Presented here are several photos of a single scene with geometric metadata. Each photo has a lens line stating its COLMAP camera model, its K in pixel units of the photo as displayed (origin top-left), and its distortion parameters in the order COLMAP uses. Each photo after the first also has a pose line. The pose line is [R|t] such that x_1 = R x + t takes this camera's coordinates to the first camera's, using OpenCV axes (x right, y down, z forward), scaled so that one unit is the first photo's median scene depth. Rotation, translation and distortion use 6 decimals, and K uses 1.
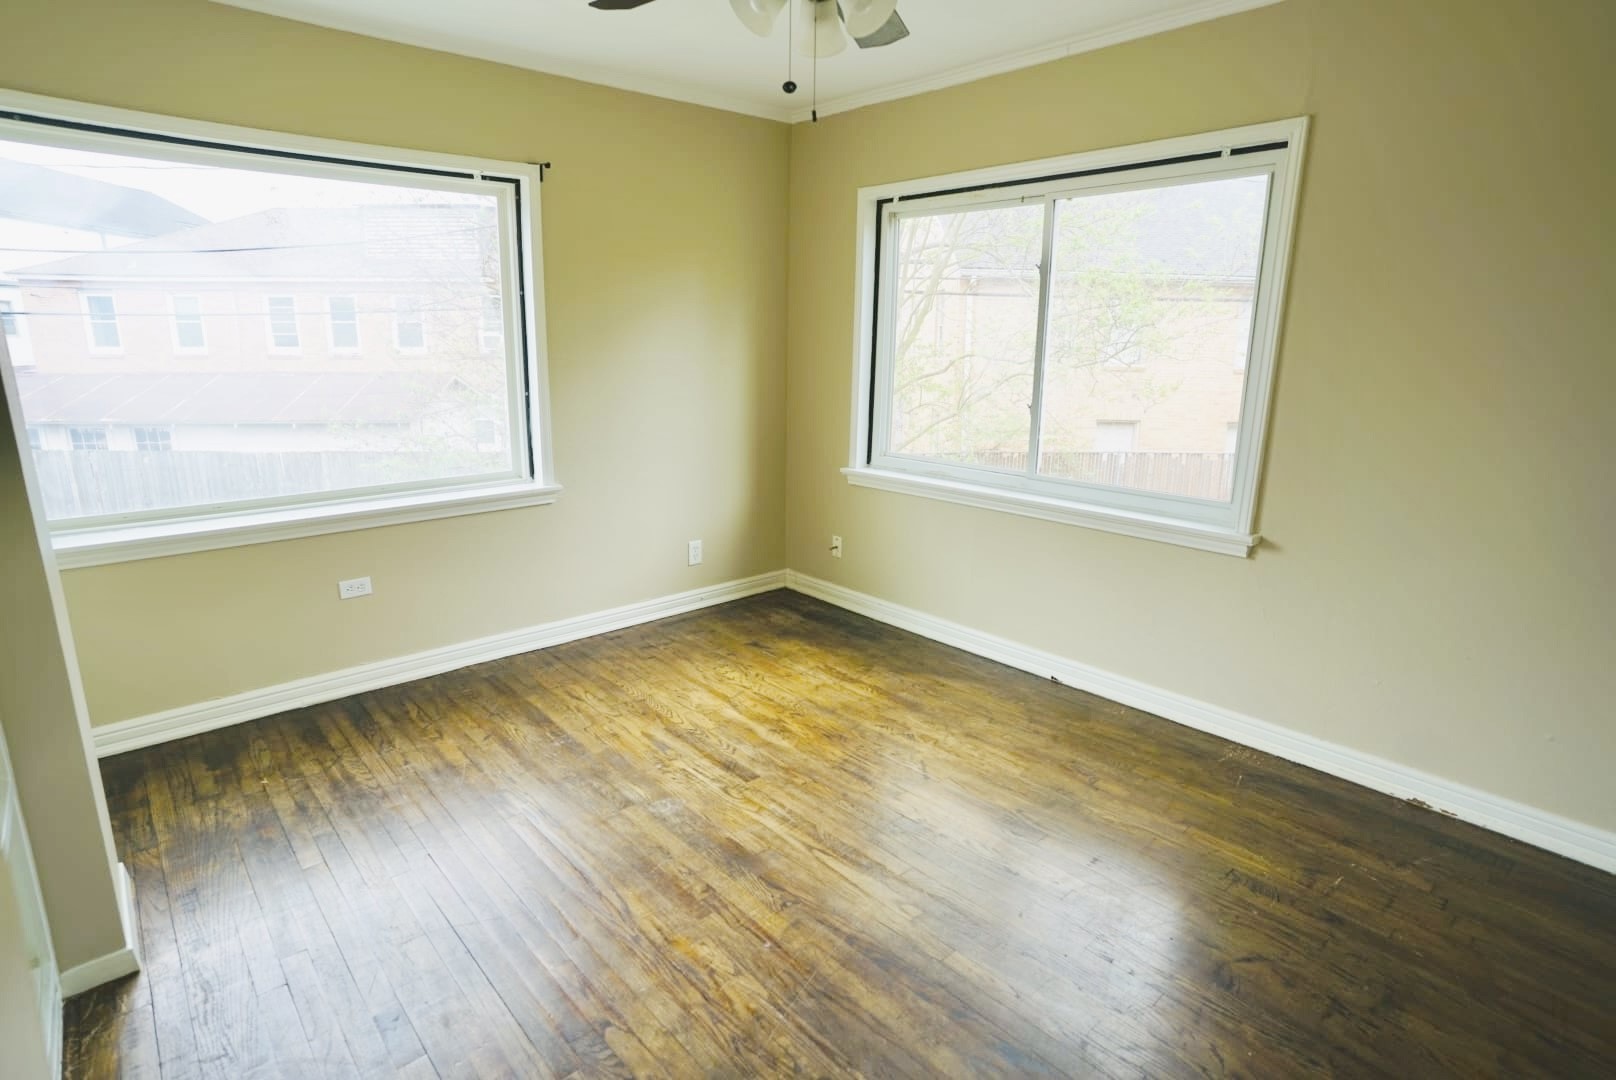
lens RADIAL K [[826.0, 0, 804.5], [0, 826.0, 533.0], [0, 0, 1]] dist [-0.043188, 0.002492]
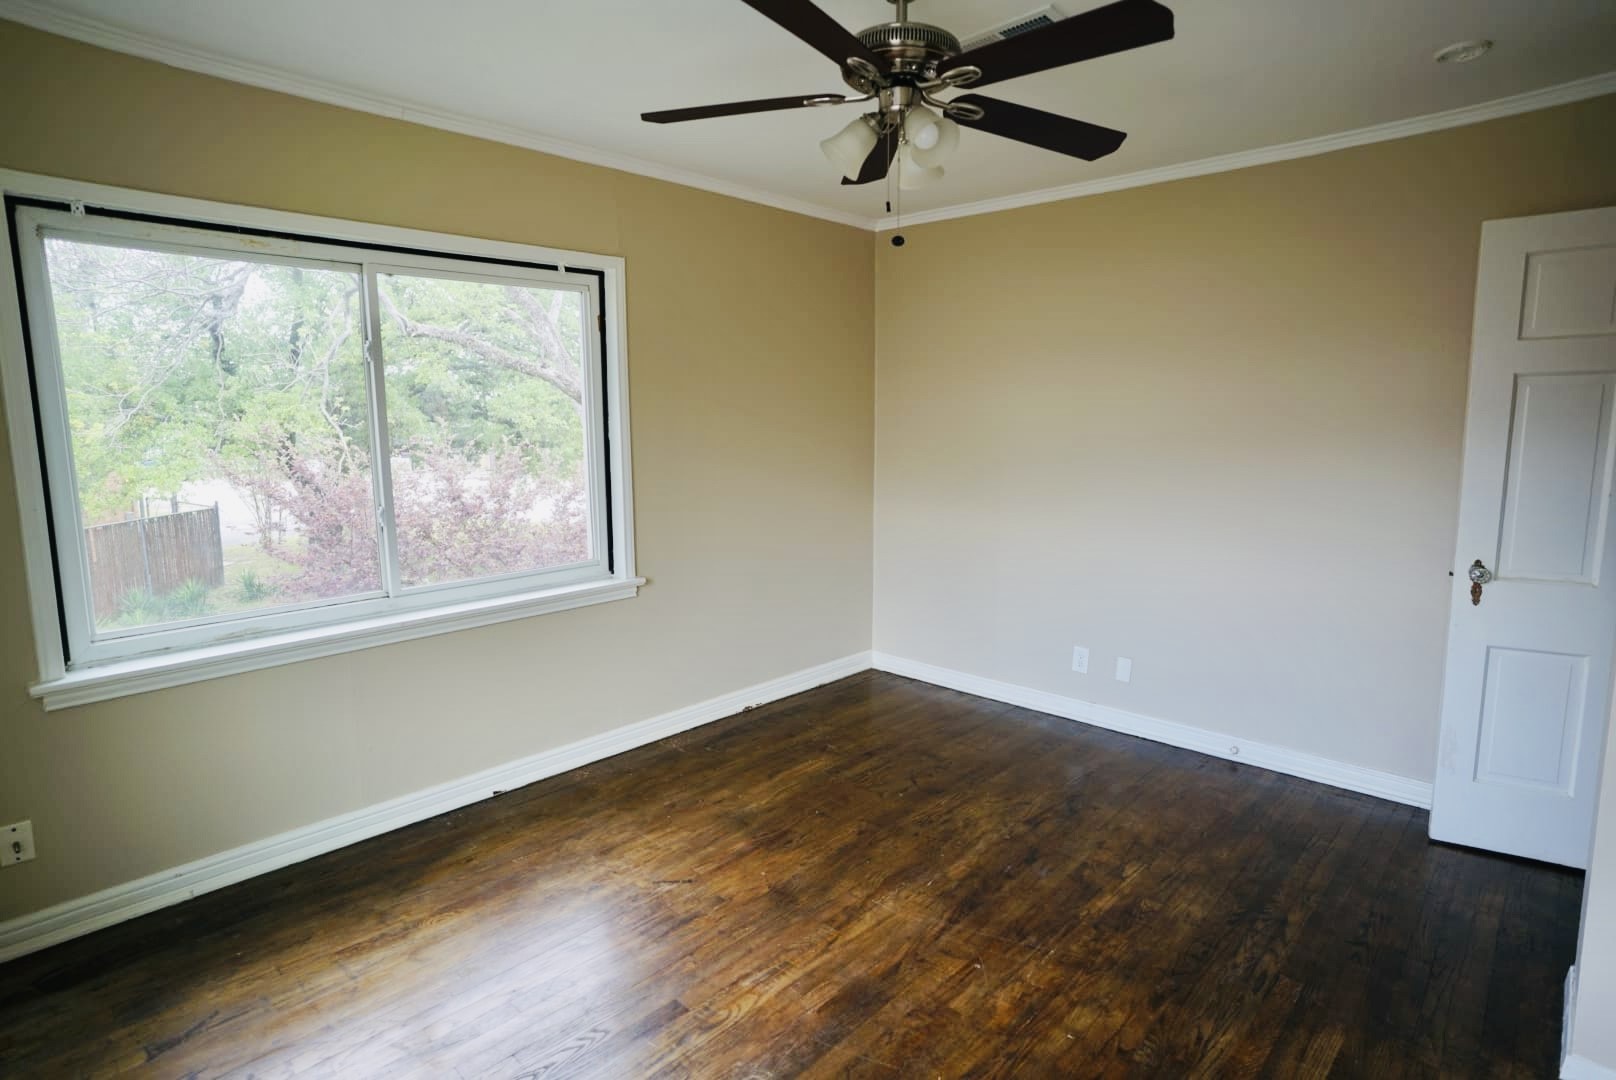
lens RADIAL K [[826.0, 0, 804.0], [0, 826.0, 542.4], [0, 0, 1]] dist [-0.043188, 0.002492]
pose [[-0.061403, -0.158722, 0.985412, -0.681524], [0.241188, 0.955658, 0.168958, -0.192940], [-0.968534, 0.248044, -0.020399, 0.731041]]
